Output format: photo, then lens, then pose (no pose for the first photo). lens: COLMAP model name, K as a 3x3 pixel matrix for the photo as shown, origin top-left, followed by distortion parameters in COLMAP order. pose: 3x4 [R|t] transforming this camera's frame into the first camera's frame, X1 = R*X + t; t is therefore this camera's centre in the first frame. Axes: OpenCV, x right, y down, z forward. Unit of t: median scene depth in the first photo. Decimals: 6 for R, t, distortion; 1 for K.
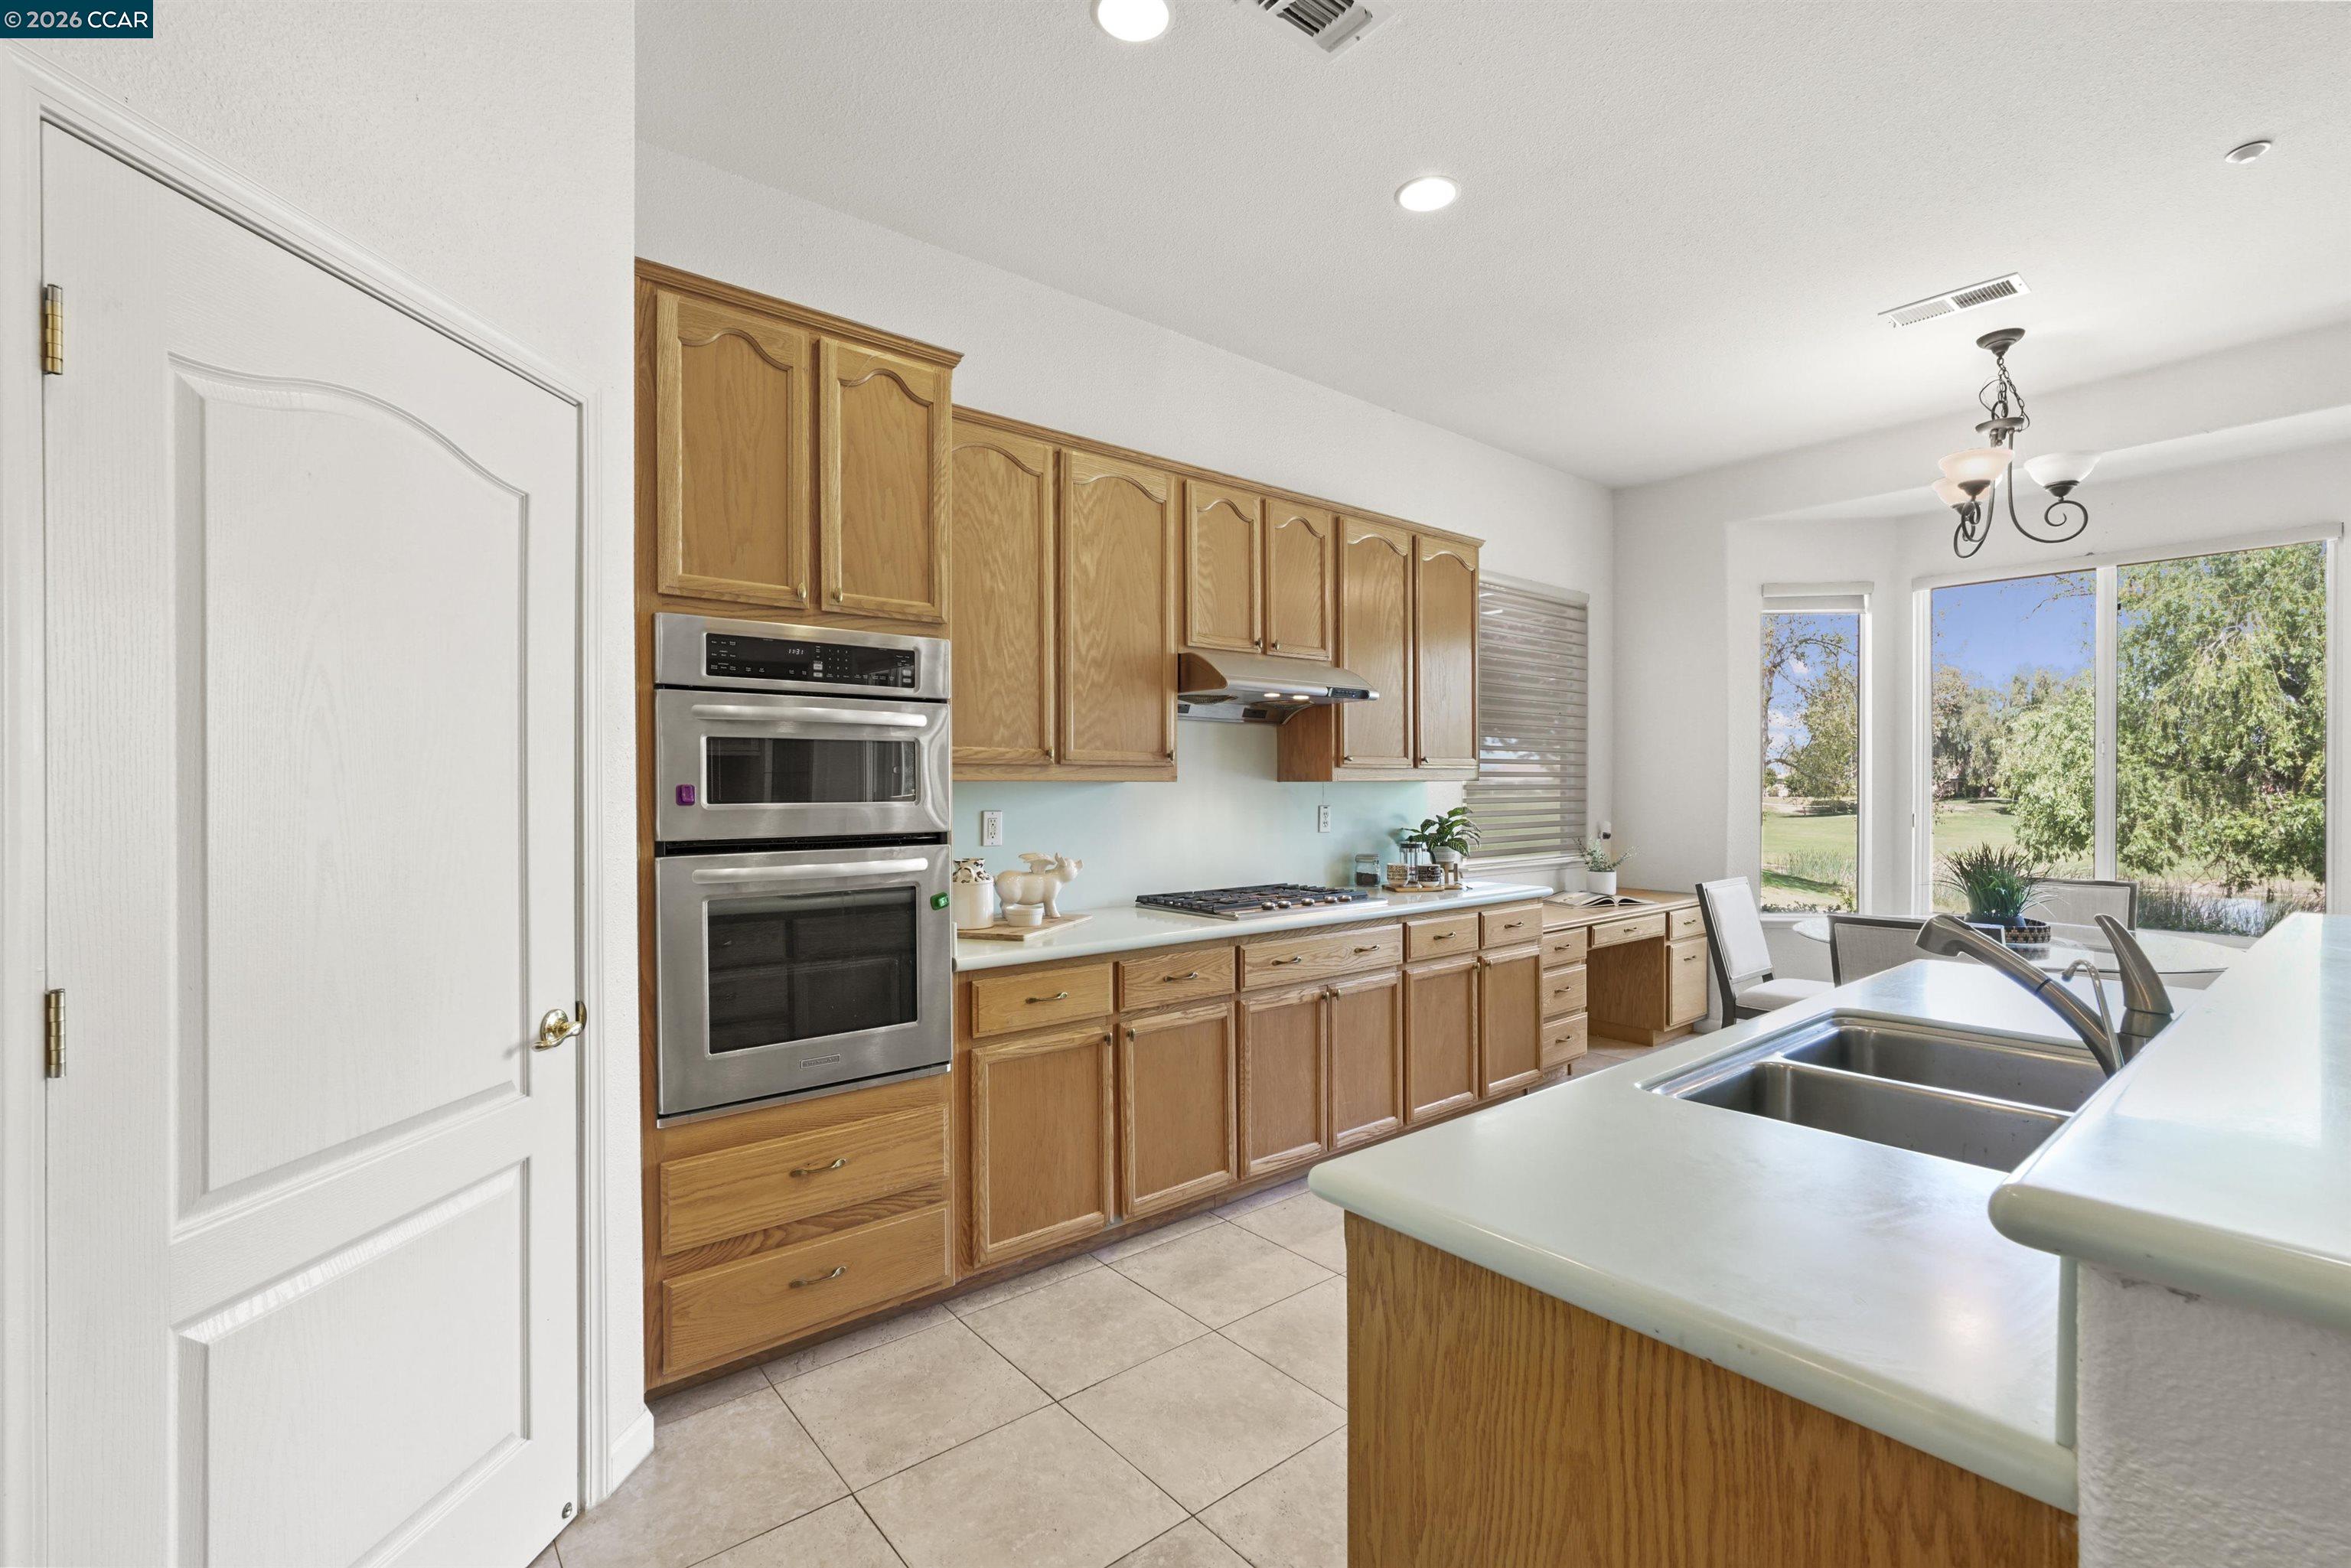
lens RADIAL K [[1032.2, 0, 1175.5], [0, 1032.2, 784.0], [0, 0, 1]] dist [-0.015402, 0.009170]
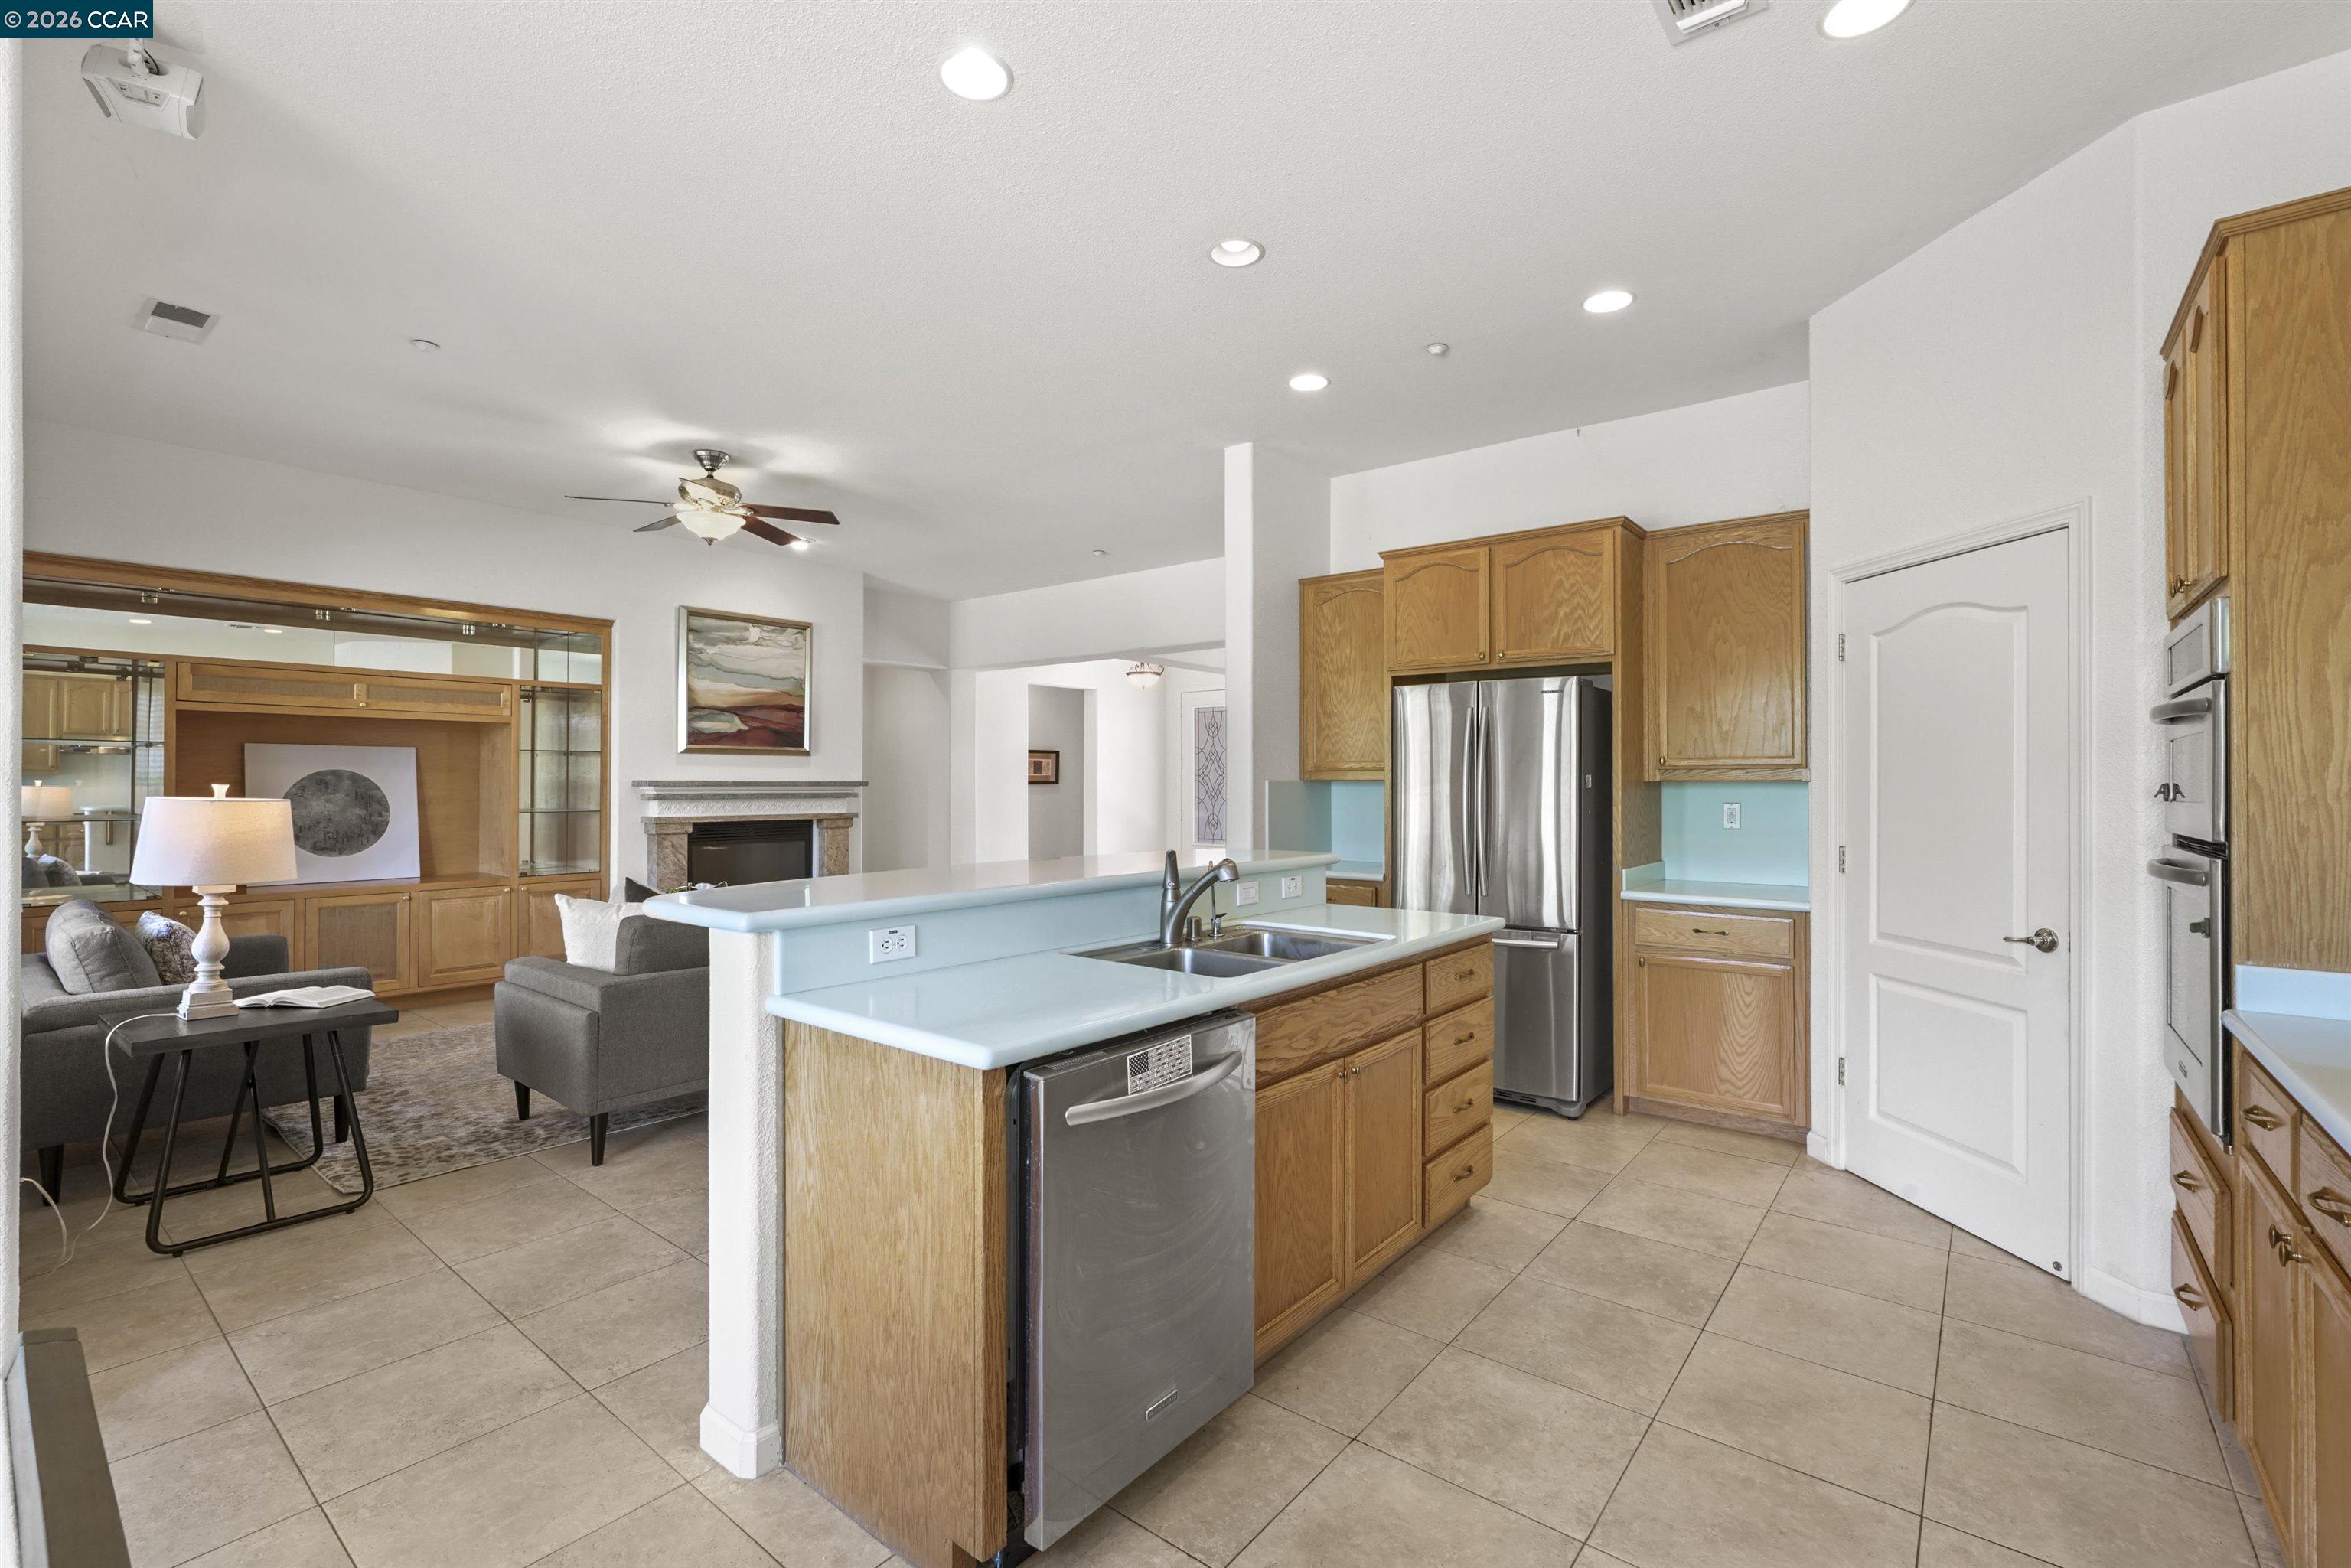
lens RADIAL K [[1032.2, 0, 1175.5], [0, 1032.2, 784.0], [0, 0, 1]] dist [-0.015402, 0.009170]
pose [[-0.978604, -0.000748, -0.205750, 0.373119], [-0.000904, 0.999999, 0.000665, 0.000257], [0.205749, 0.000836, -0.978604, 0.836462]]
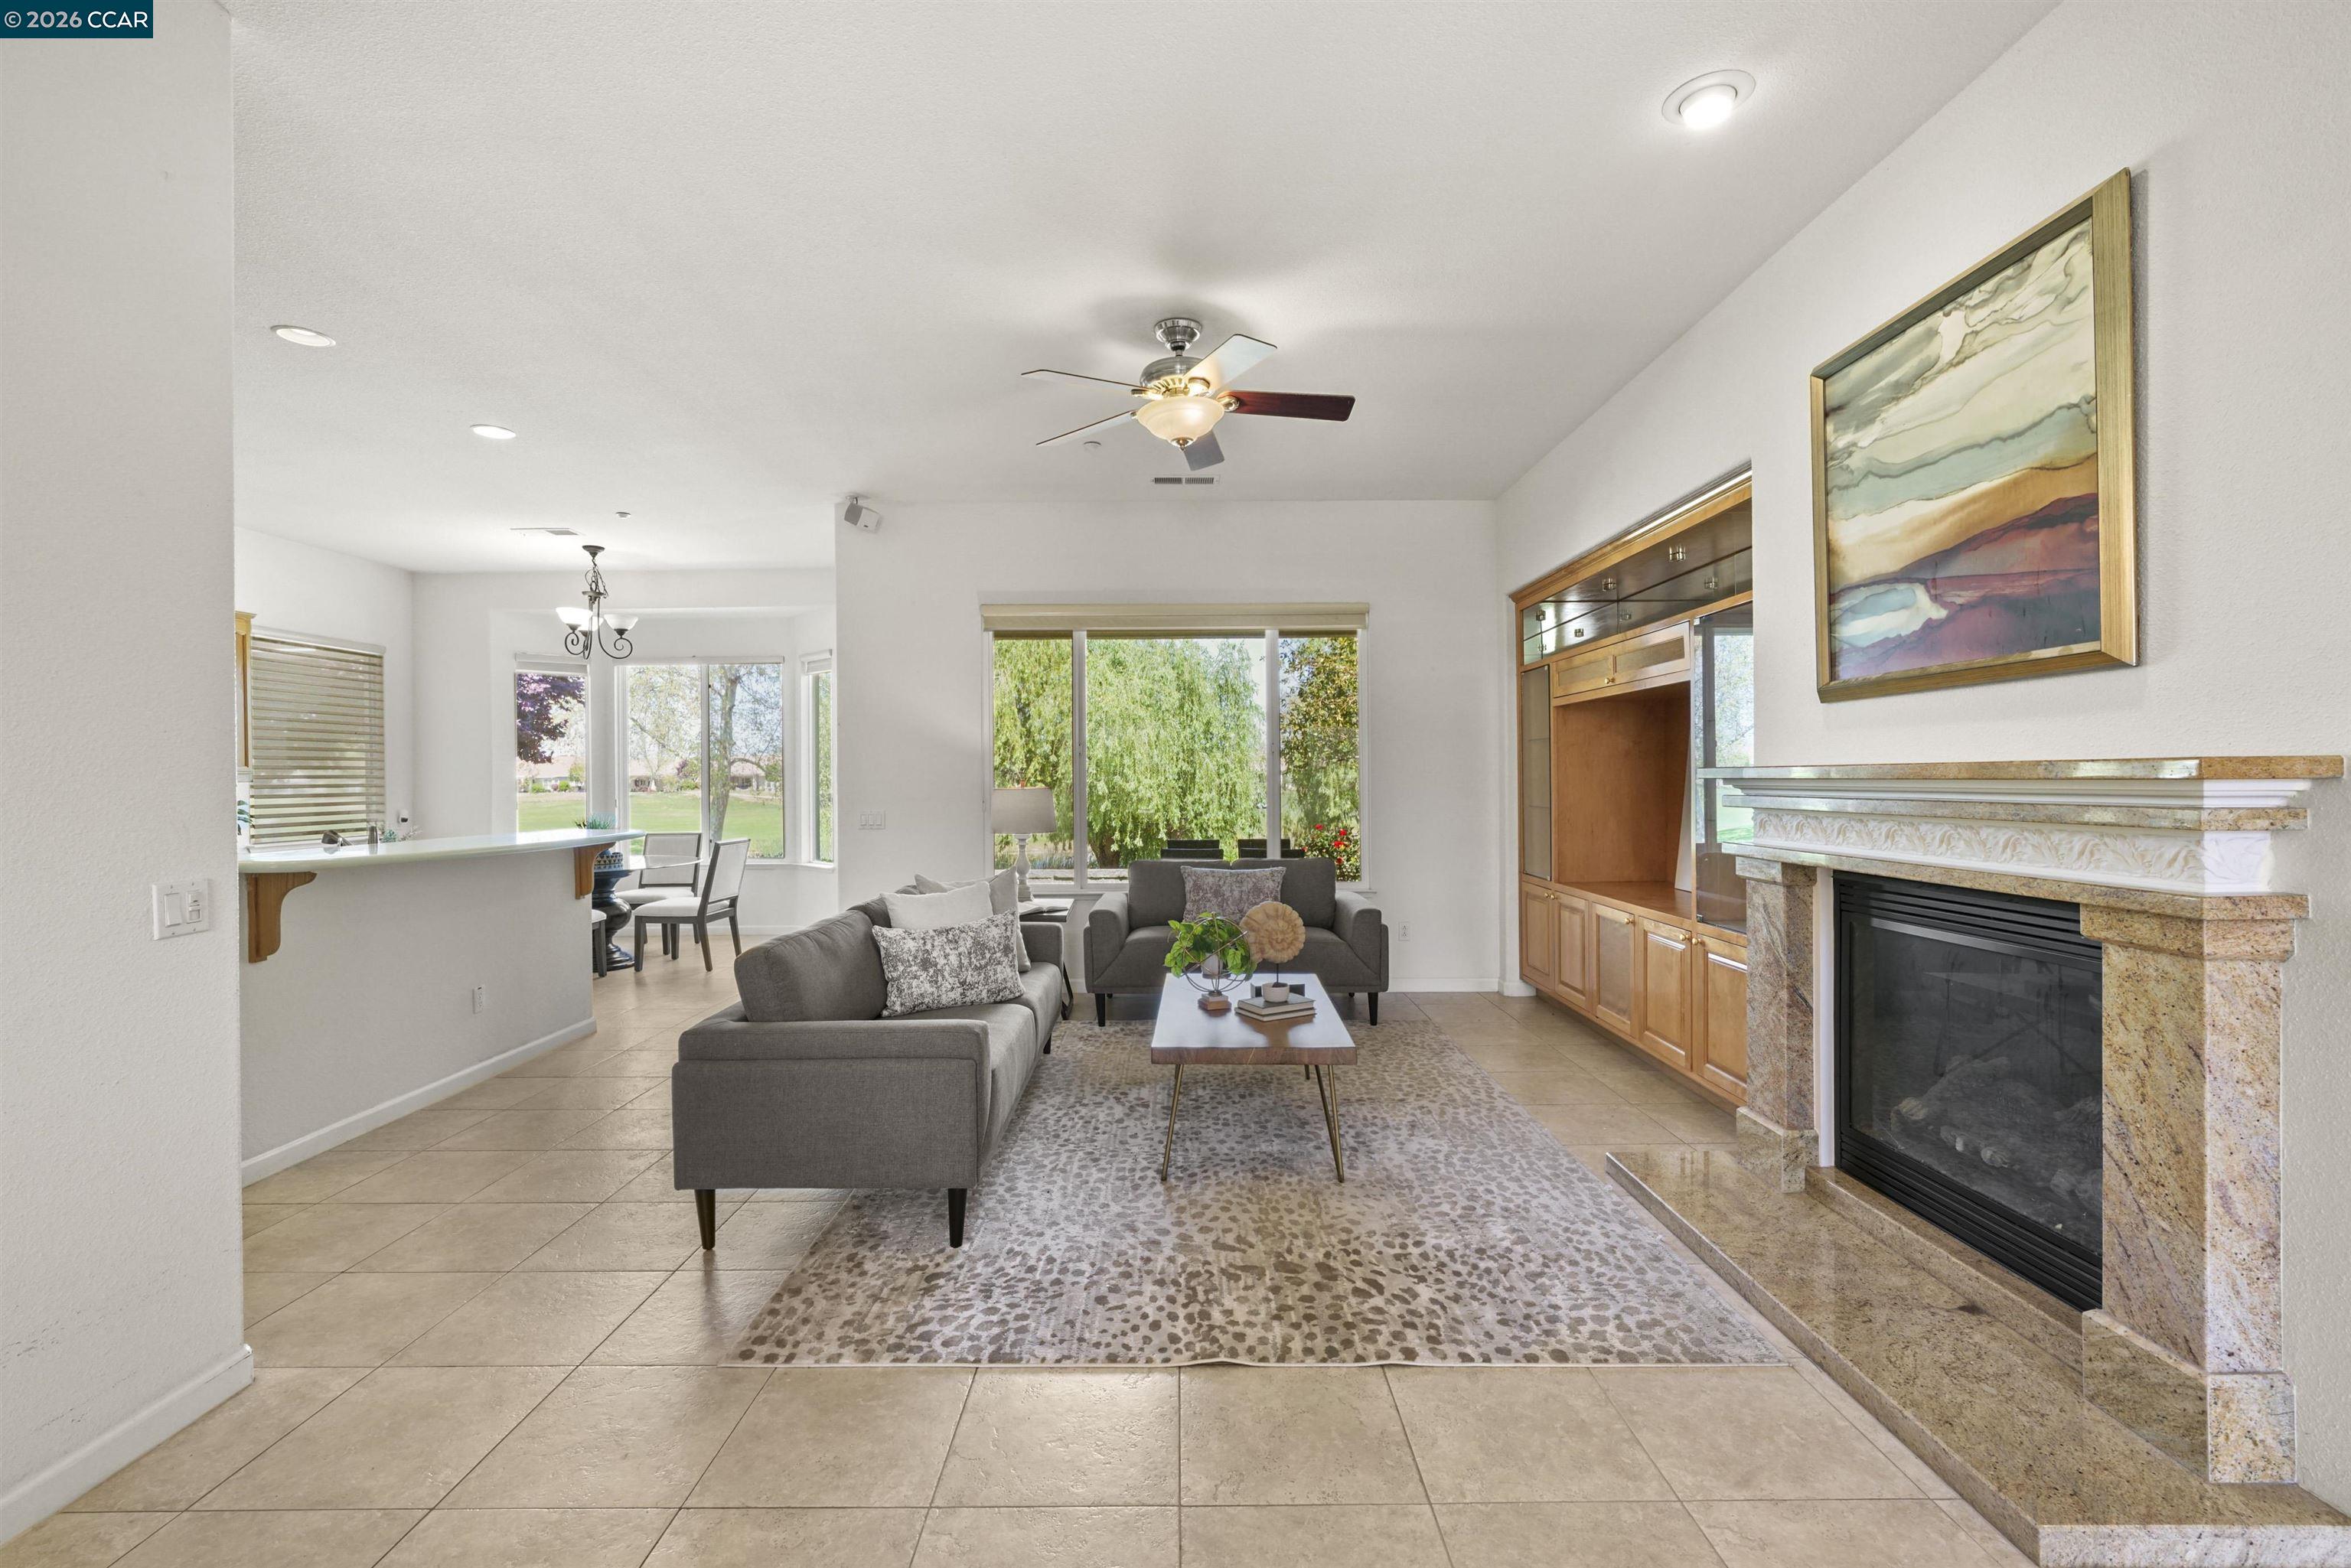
lens RADIAL K [[1032.2, 0, 1175.5], [0, 1032.2, 784.0], [0, 0, 1]] dist [-0.015402, 0.009170]
pose [[0.636343, -0.009080, 0.771352, 0.012746], [0.007902, 0.999955, 0.005252, 0.001869], [-0.771365, 0.002753, 0.636386, -0.825226]]
